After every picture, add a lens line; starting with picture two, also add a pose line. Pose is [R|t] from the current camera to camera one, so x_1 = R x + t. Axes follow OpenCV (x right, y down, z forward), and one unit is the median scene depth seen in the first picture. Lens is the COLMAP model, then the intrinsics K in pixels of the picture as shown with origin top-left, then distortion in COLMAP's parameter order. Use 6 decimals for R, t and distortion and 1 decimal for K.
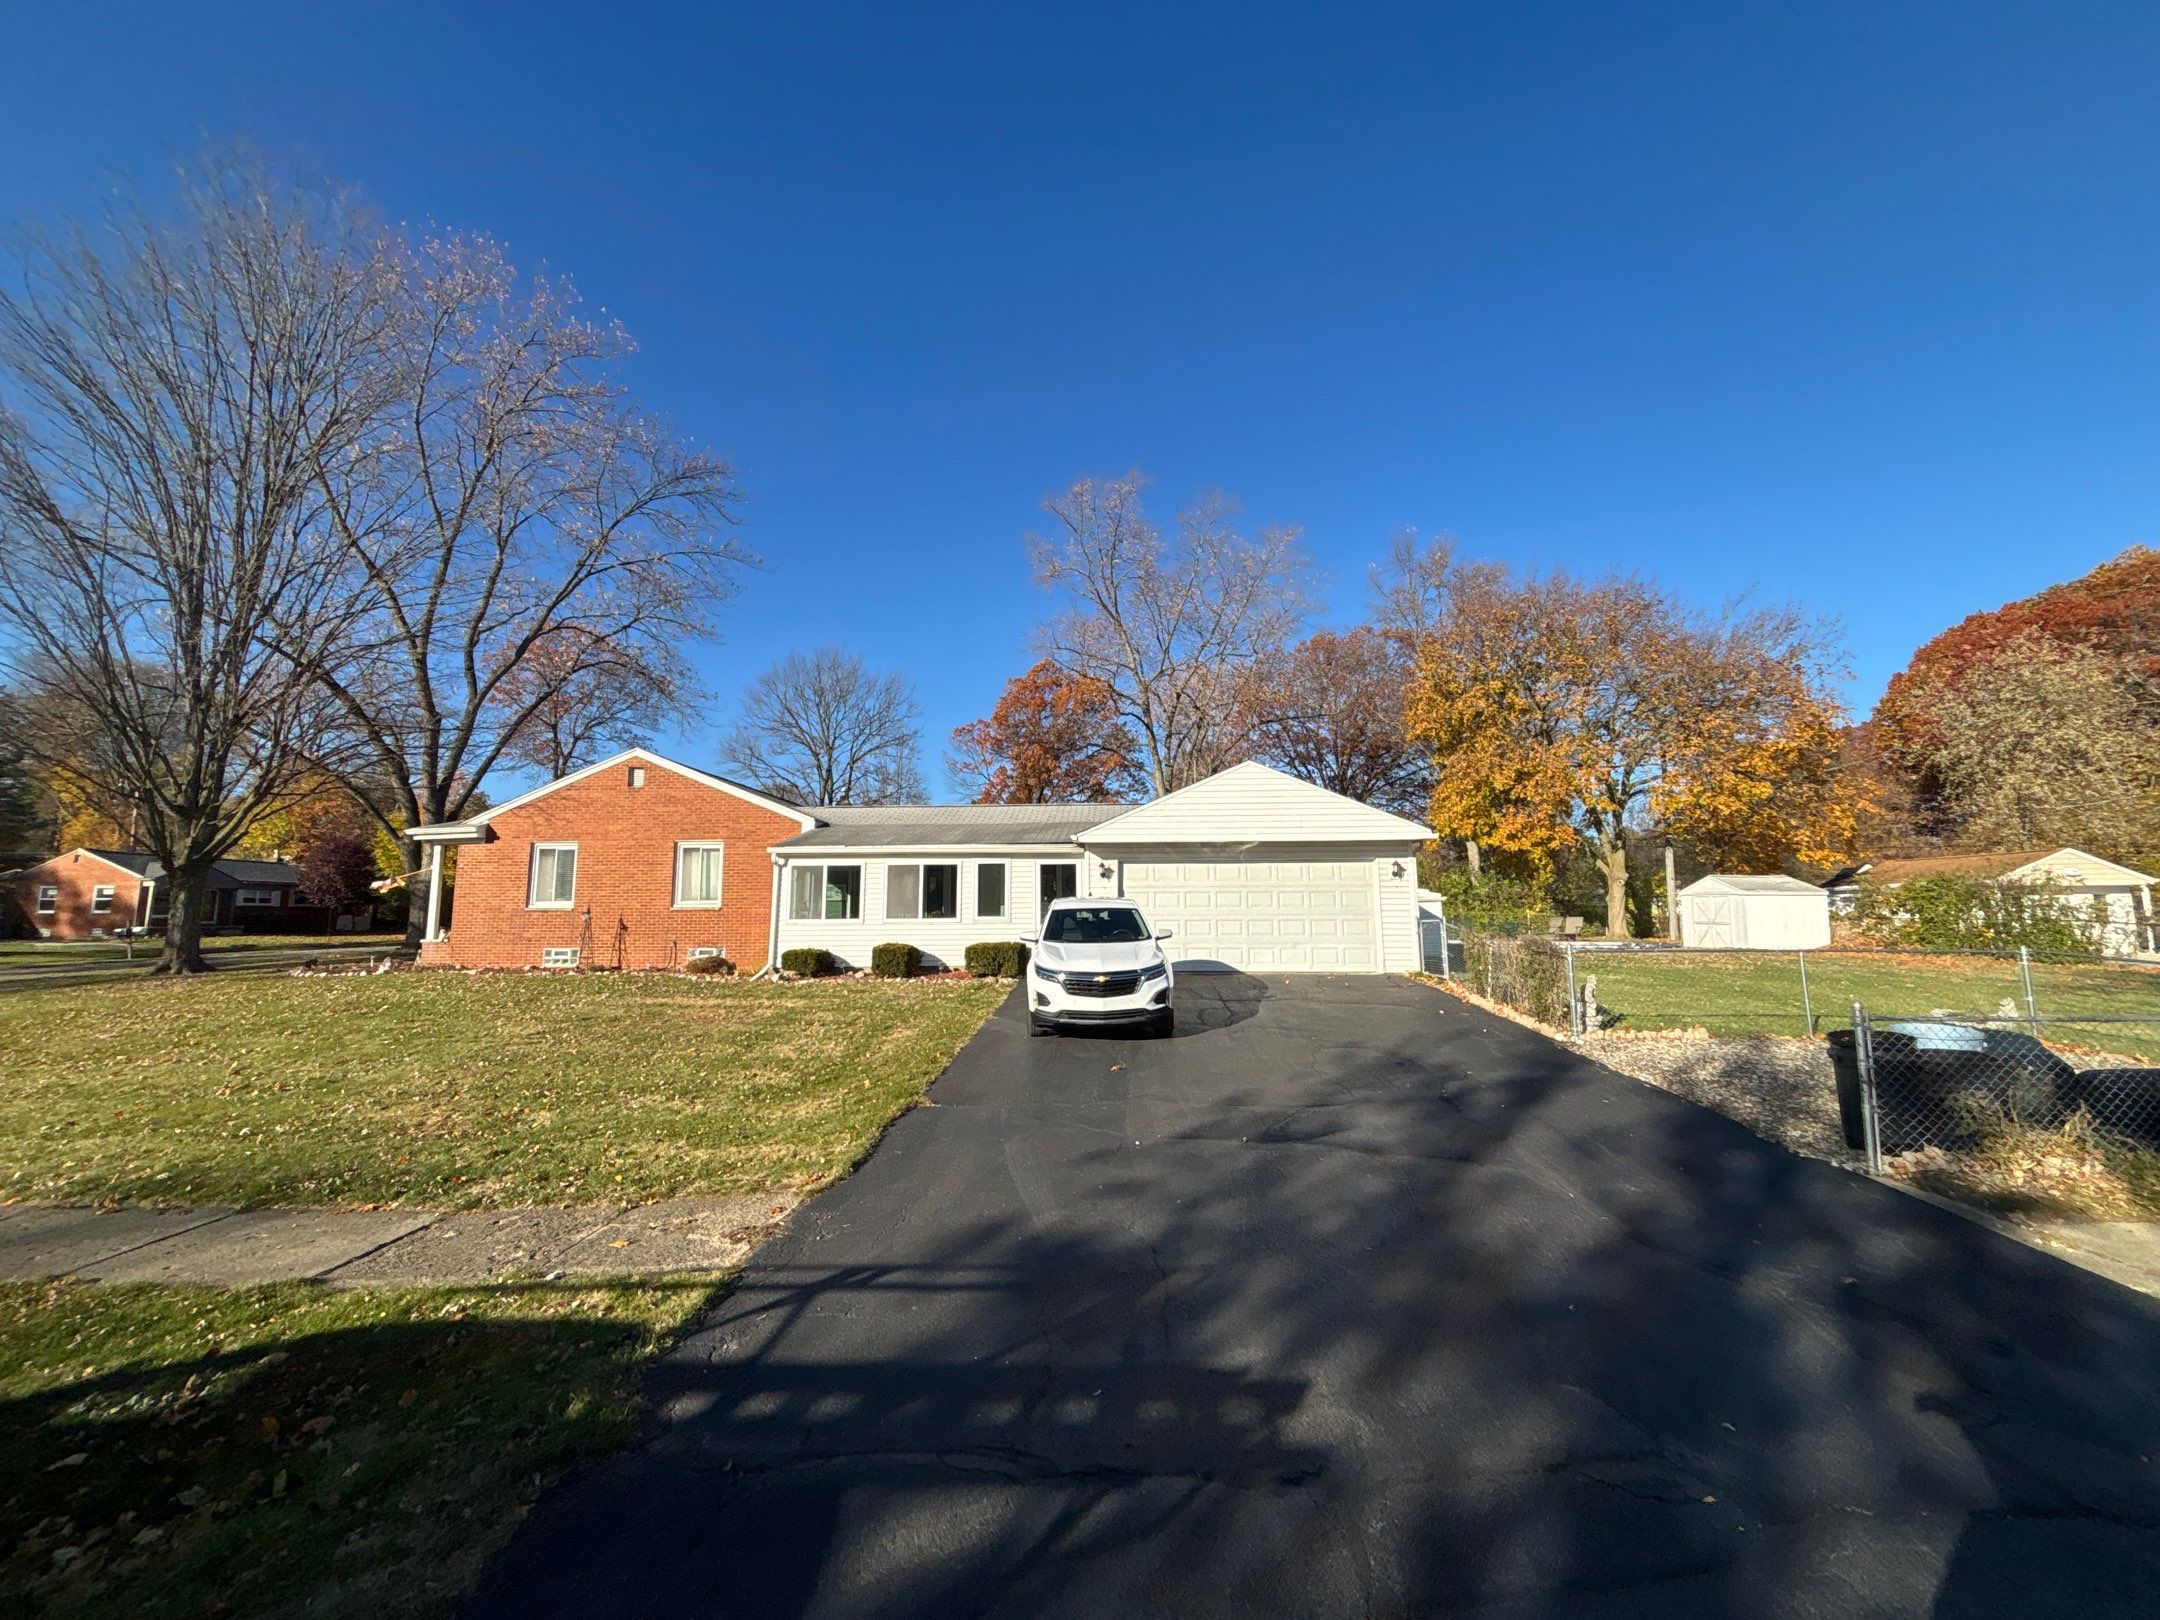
lens RADIAL K [[938.8, 0, 1080.0], [0, 938.8, 810.0], [0, 0, 1]] dist [0.010568, 0.000017]
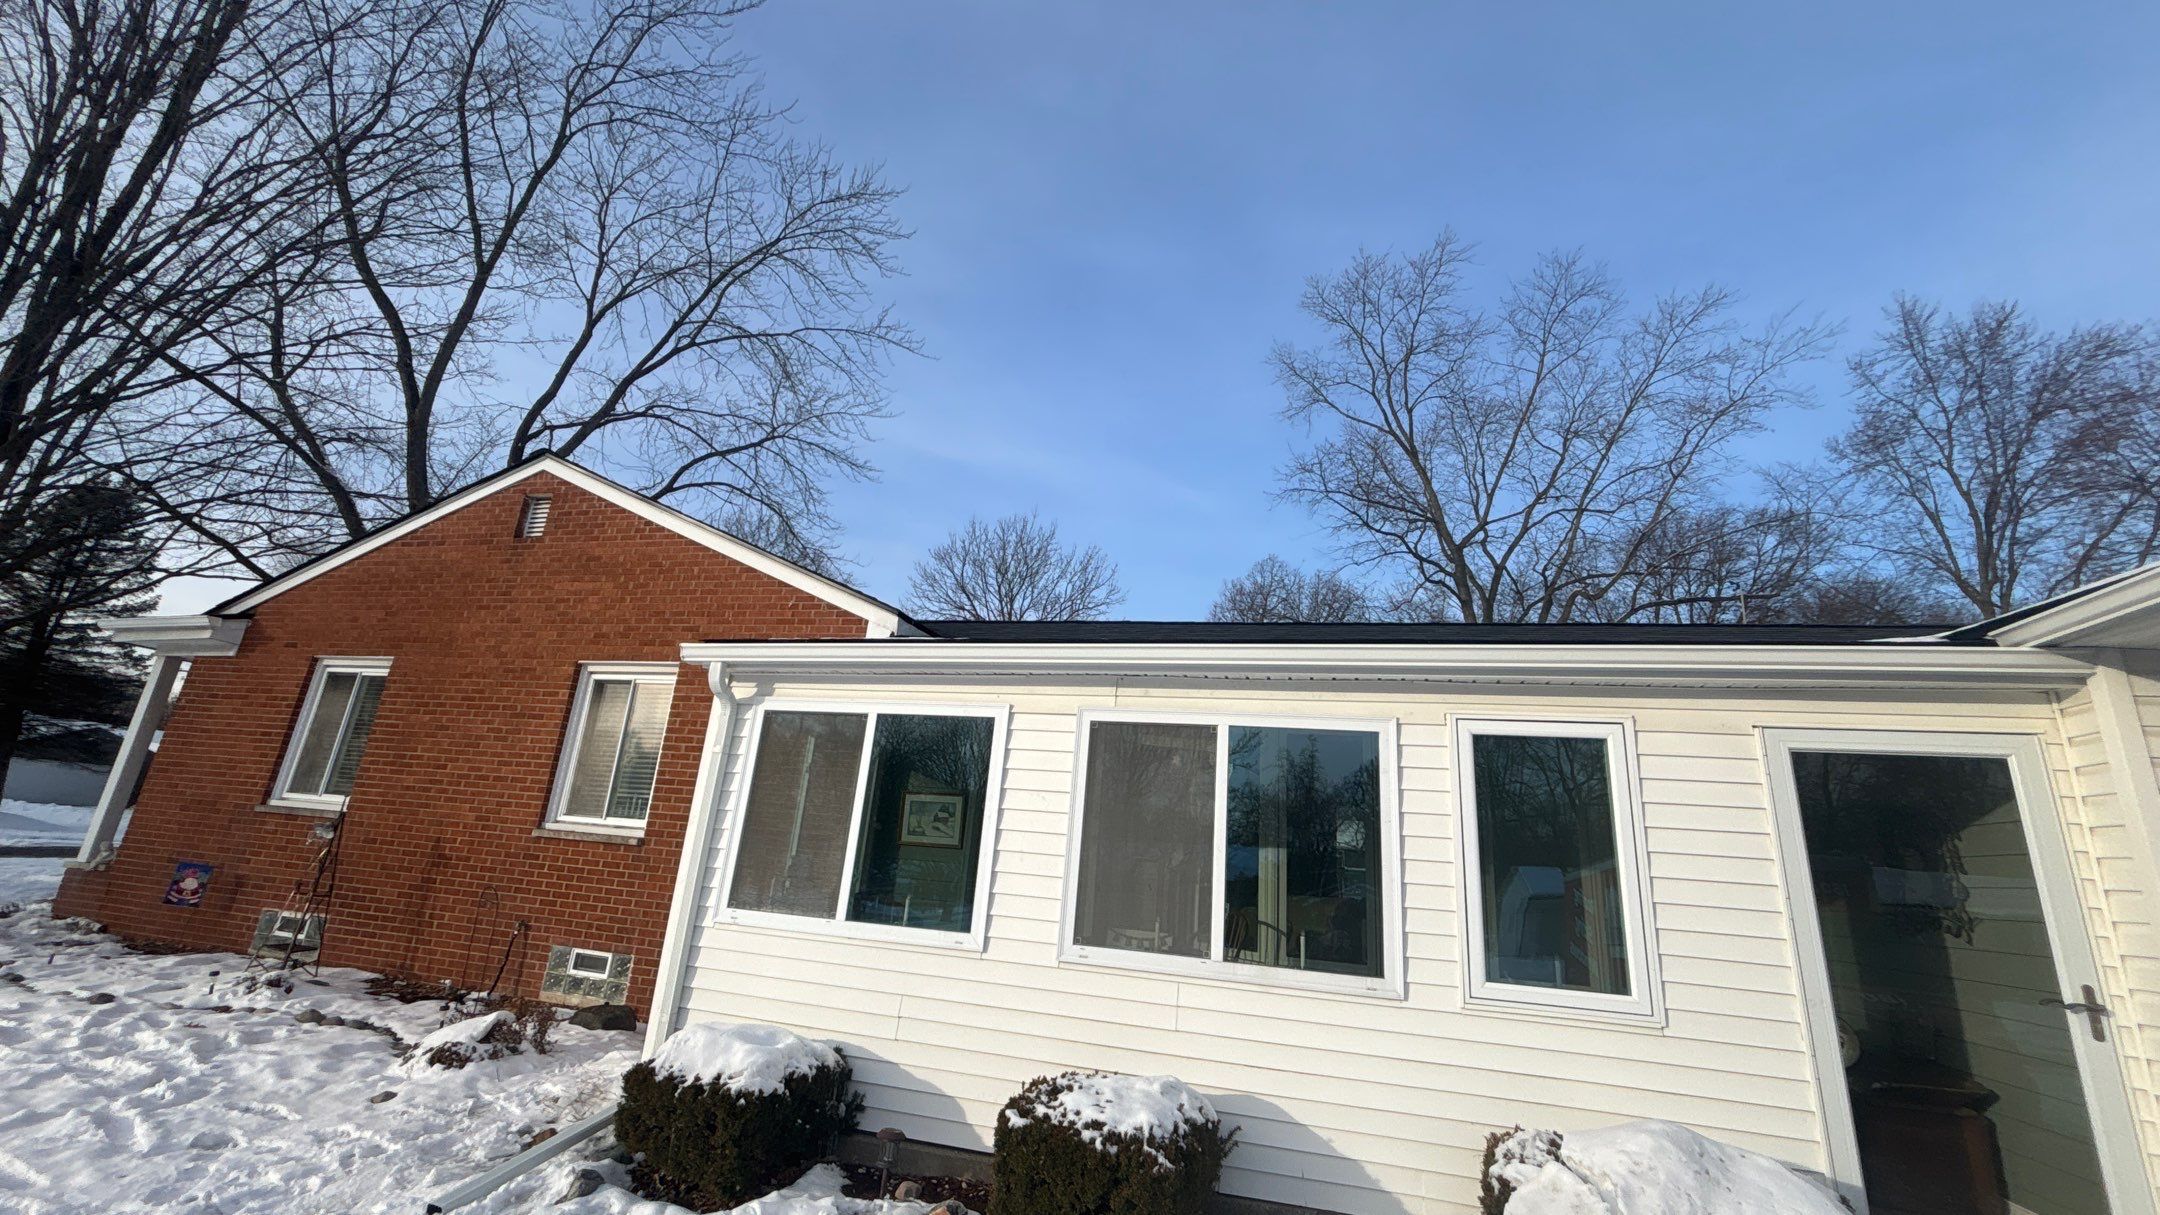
lens RADIAL K [[869.2, 0, 1086.5], [0, 869.2, 601.9], [0, 0, 1]] dist [-0.001536, -0.000271]
pose [[0.981586, 0.022020, -0.189746, -0.141488], [-0.055129, 0.983723, -0.171029, 0.059216], [0.182892, 0.178340, 0.966822, 0.662742]]
